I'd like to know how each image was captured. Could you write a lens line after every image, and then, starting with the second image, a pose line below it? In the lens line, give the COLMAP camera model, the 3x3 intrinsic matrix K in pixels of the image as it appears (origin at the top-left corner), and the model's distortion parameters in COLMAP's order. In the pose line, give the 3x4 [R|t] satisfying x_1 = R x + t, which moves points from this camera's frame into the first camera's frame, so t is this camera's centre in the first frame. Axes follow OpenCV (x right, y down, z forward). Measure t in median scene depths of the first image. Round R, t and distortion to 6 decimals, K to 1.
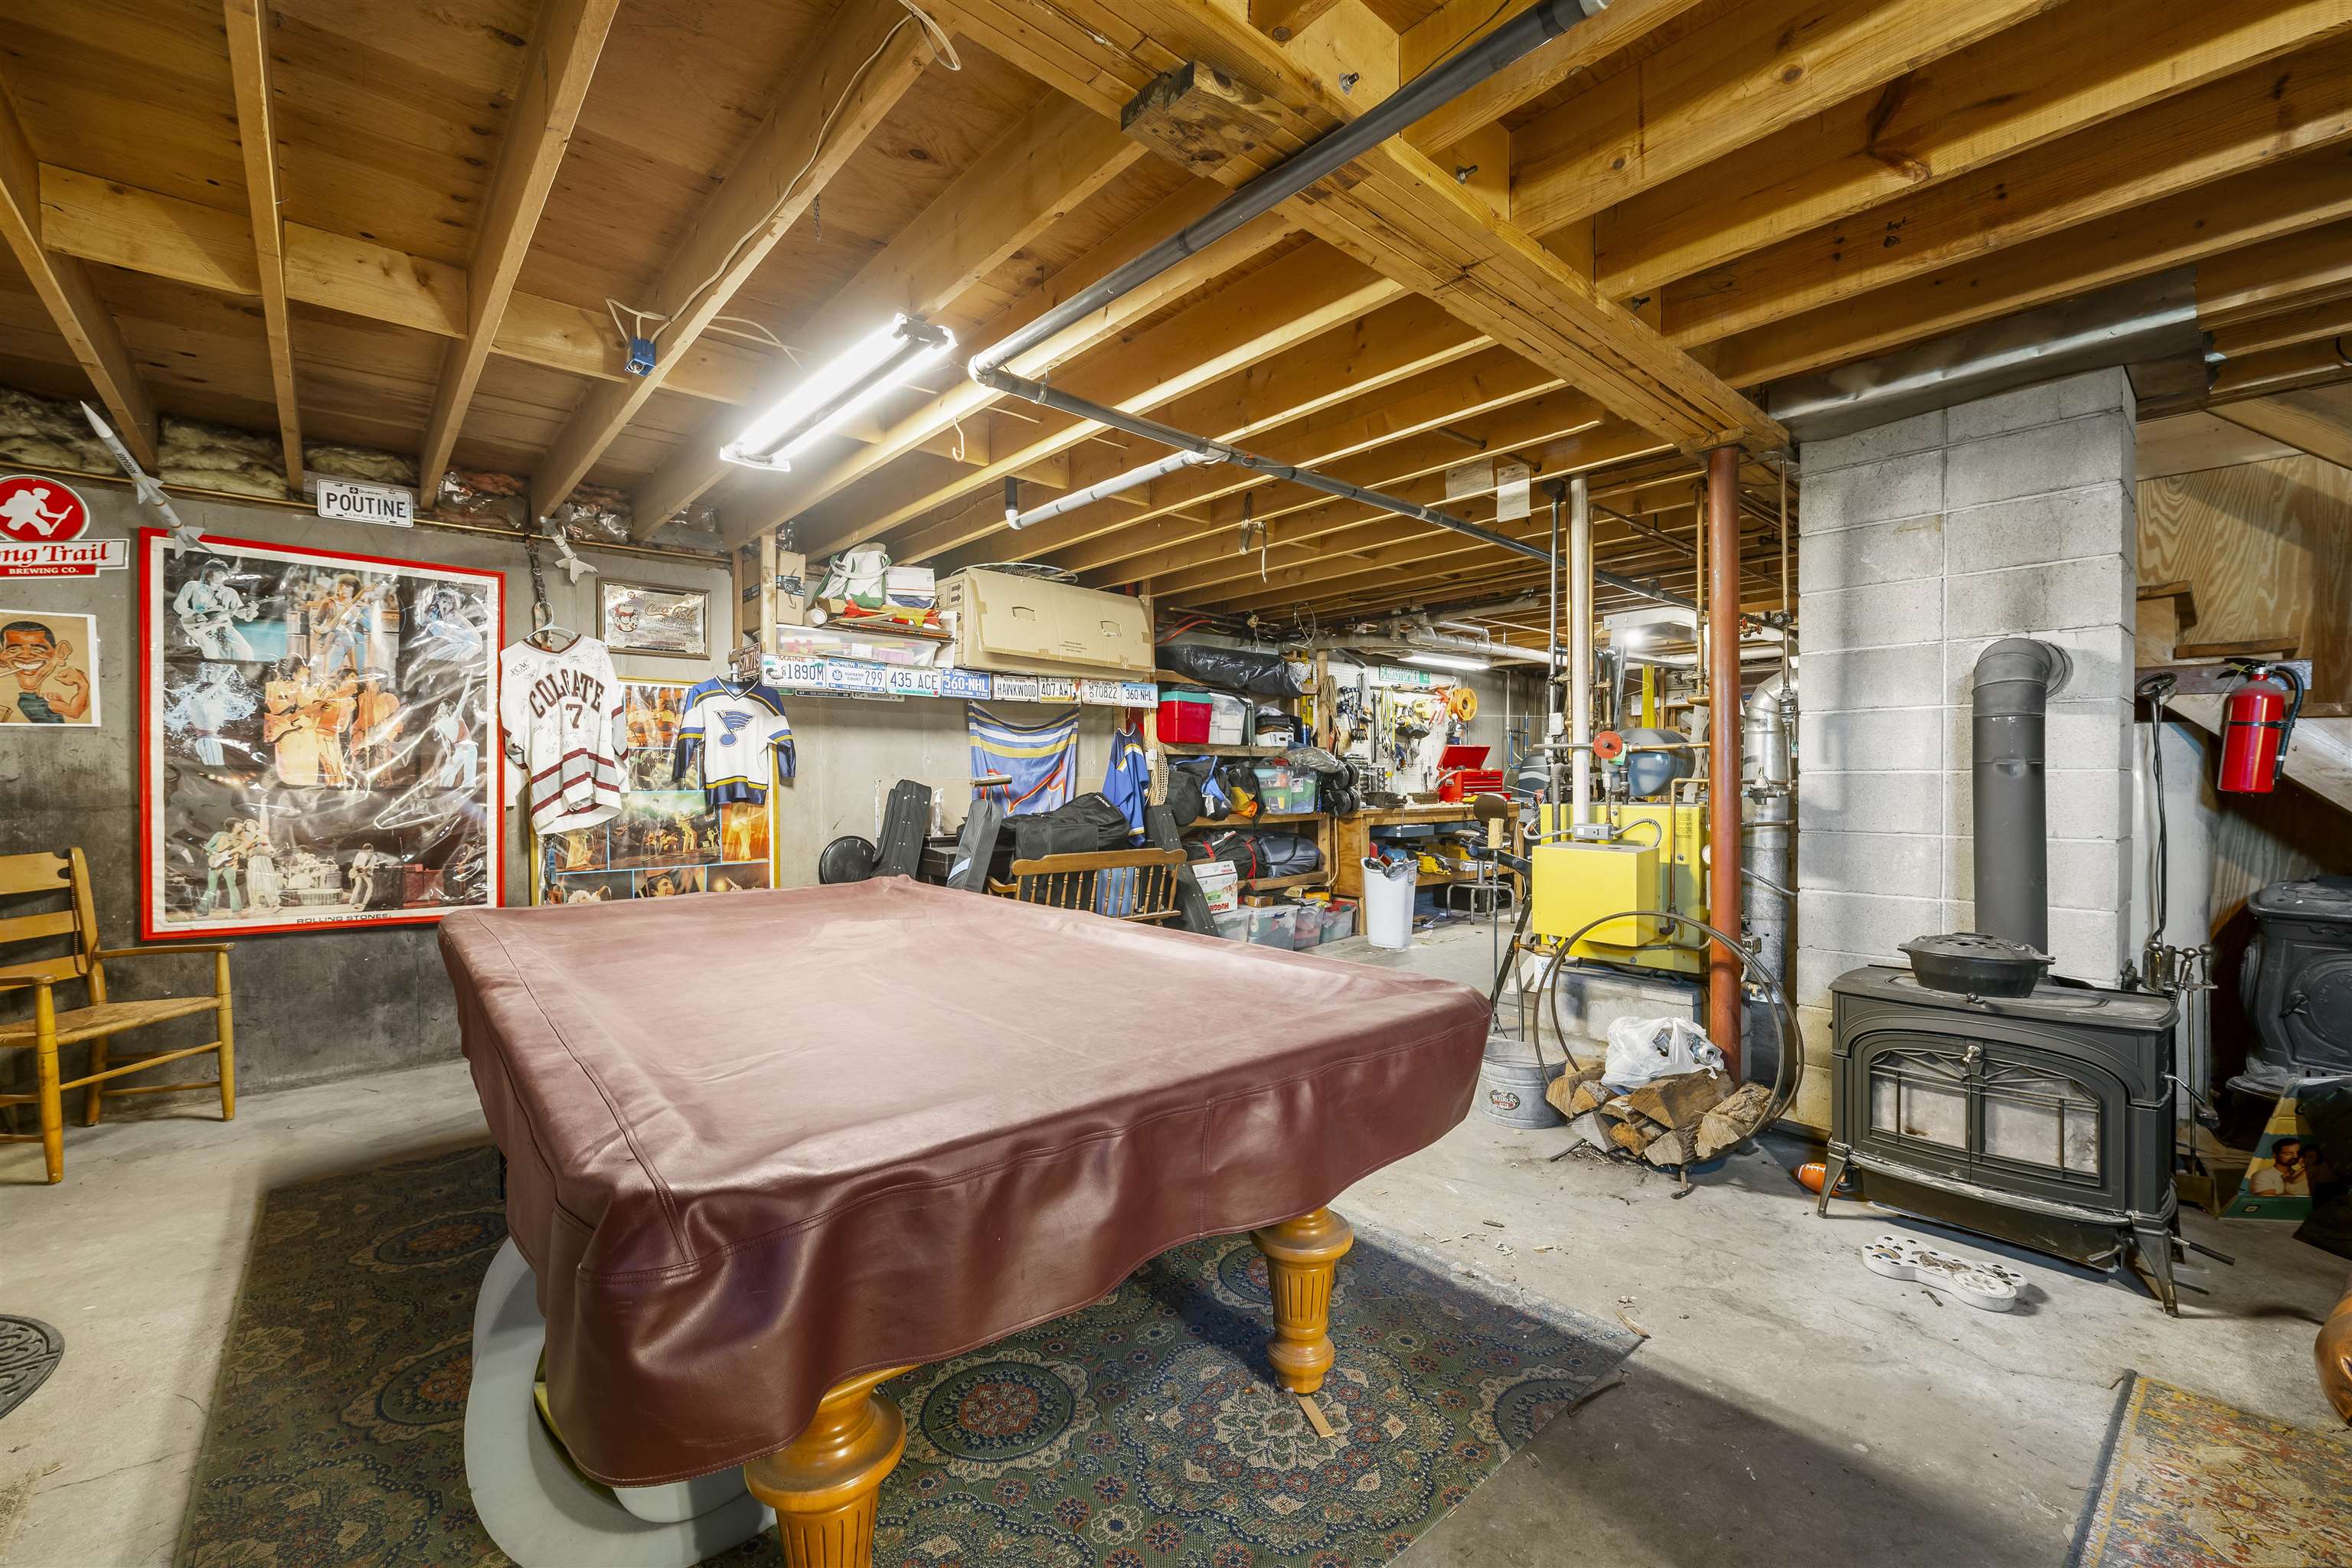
lens RADIAL K [[949.4, 0, 1174.4], [0, 949.4, 793.0], [0, 0, 1]] dist [-0.007422, -0.000312]
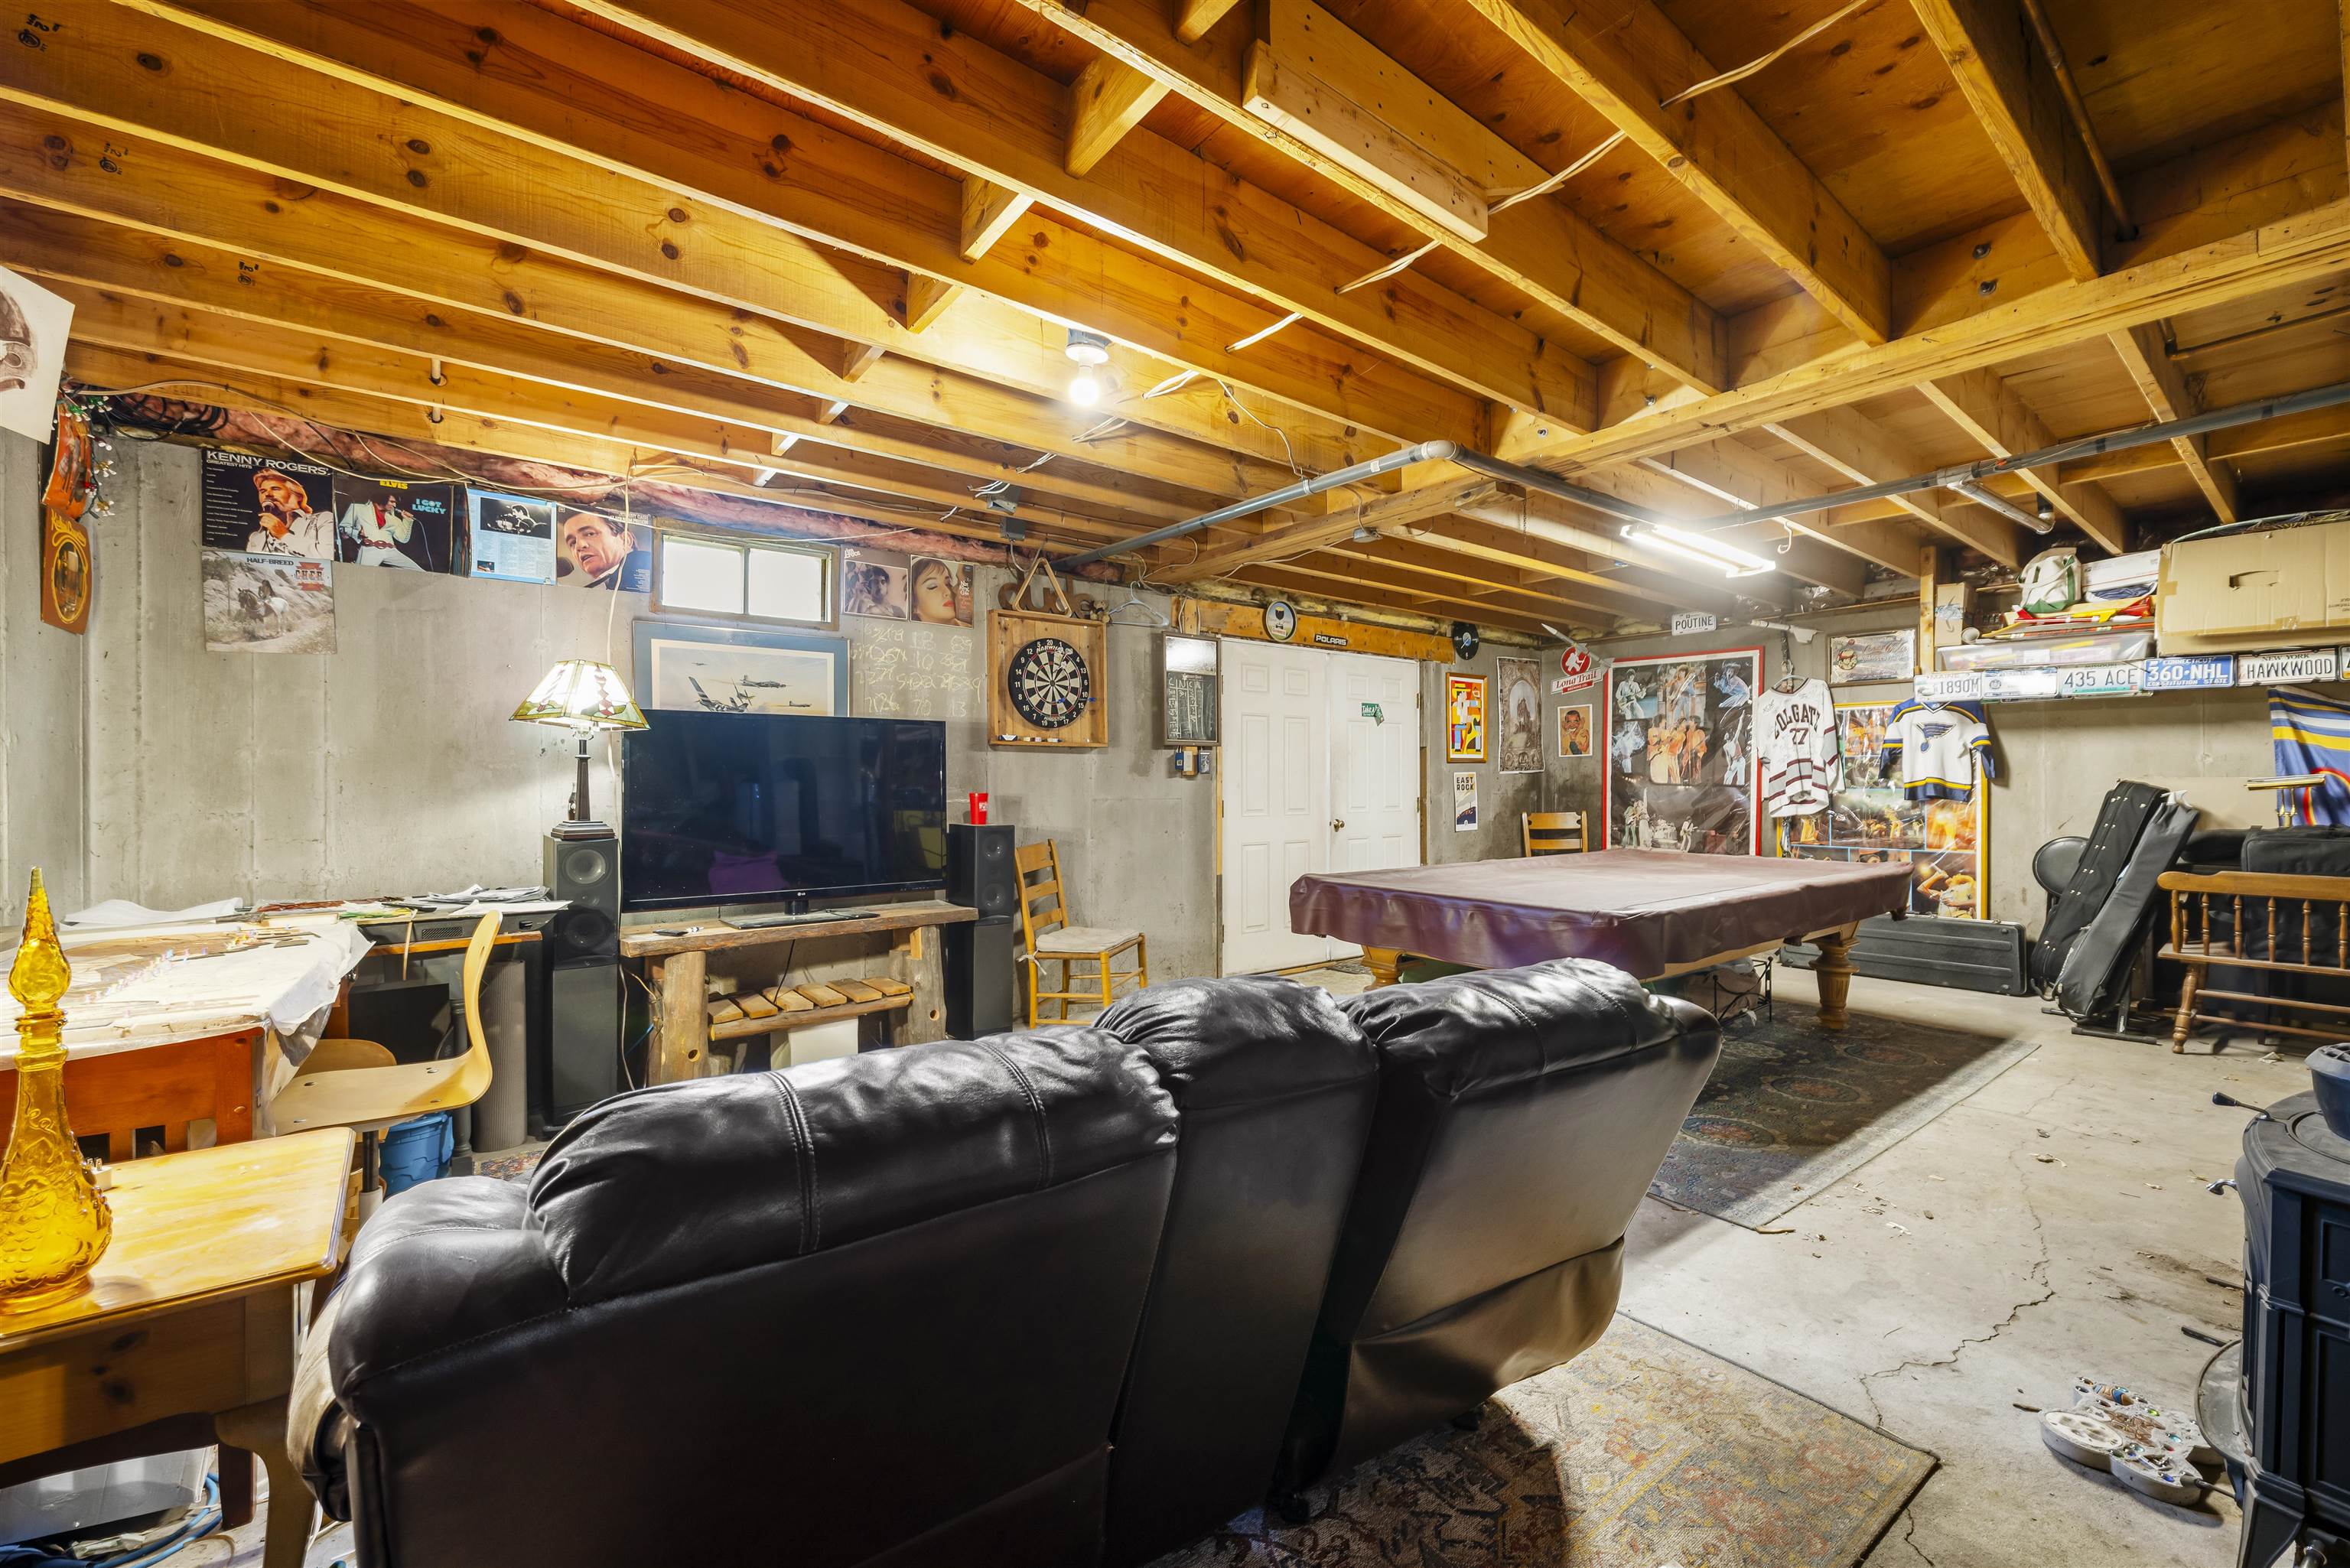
lens RADIAL K [[948.6, 0, 1176.7], [0, 948.6, 782.2], [0, 0, 1]] dist [-0.007422, -0.000312]
pose [[-0.065227, 0.004988, -0.997858, 0.940647], [-0.012325, 0.999907, 0.005804, -0.008538], [0.997794, 0.012677, -0.065159, 0.160220]]
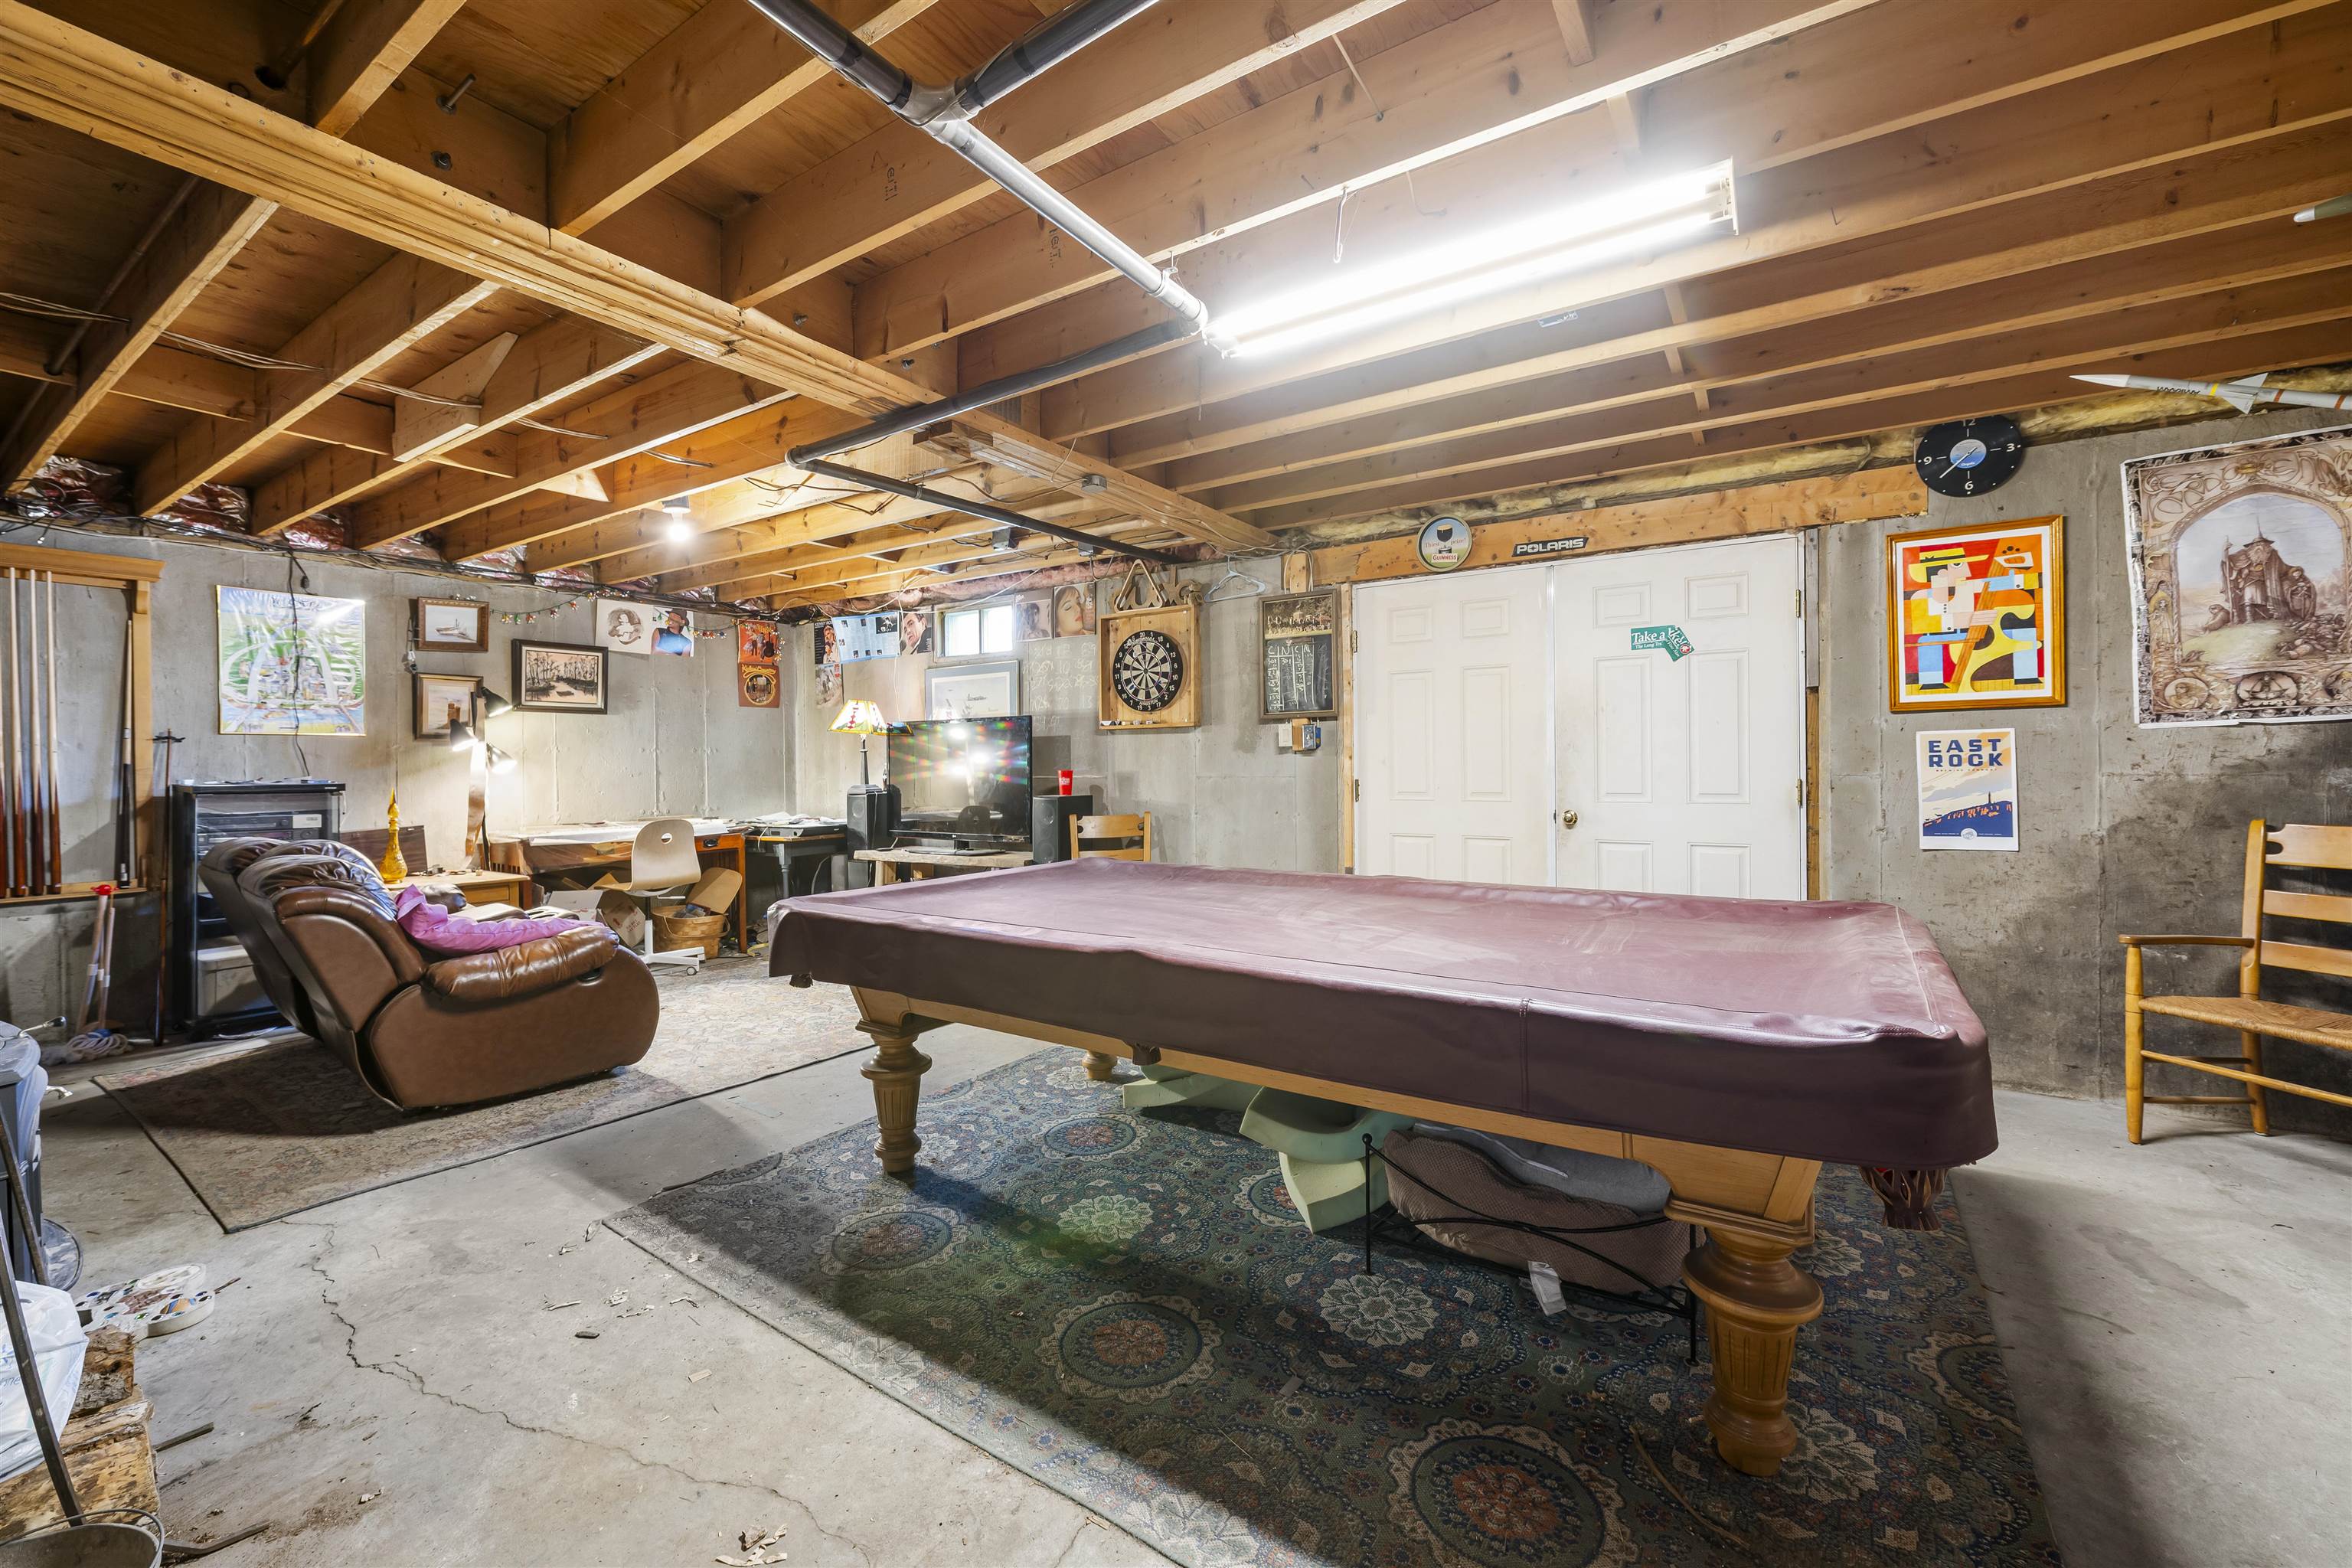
lens RADIAL K [[949.4, 0, 1175.2], [0, 949.4, 774.3], [0, 0, 1]] dist [-0.007422, -0.000312]
pose [[-0.966937, 0.017728, -0.254398, 0.039293], [0.011846, 0.999626, 0.024635, -0.012581], [0.254740, 0.020807, -0.966786, 1.237821]]
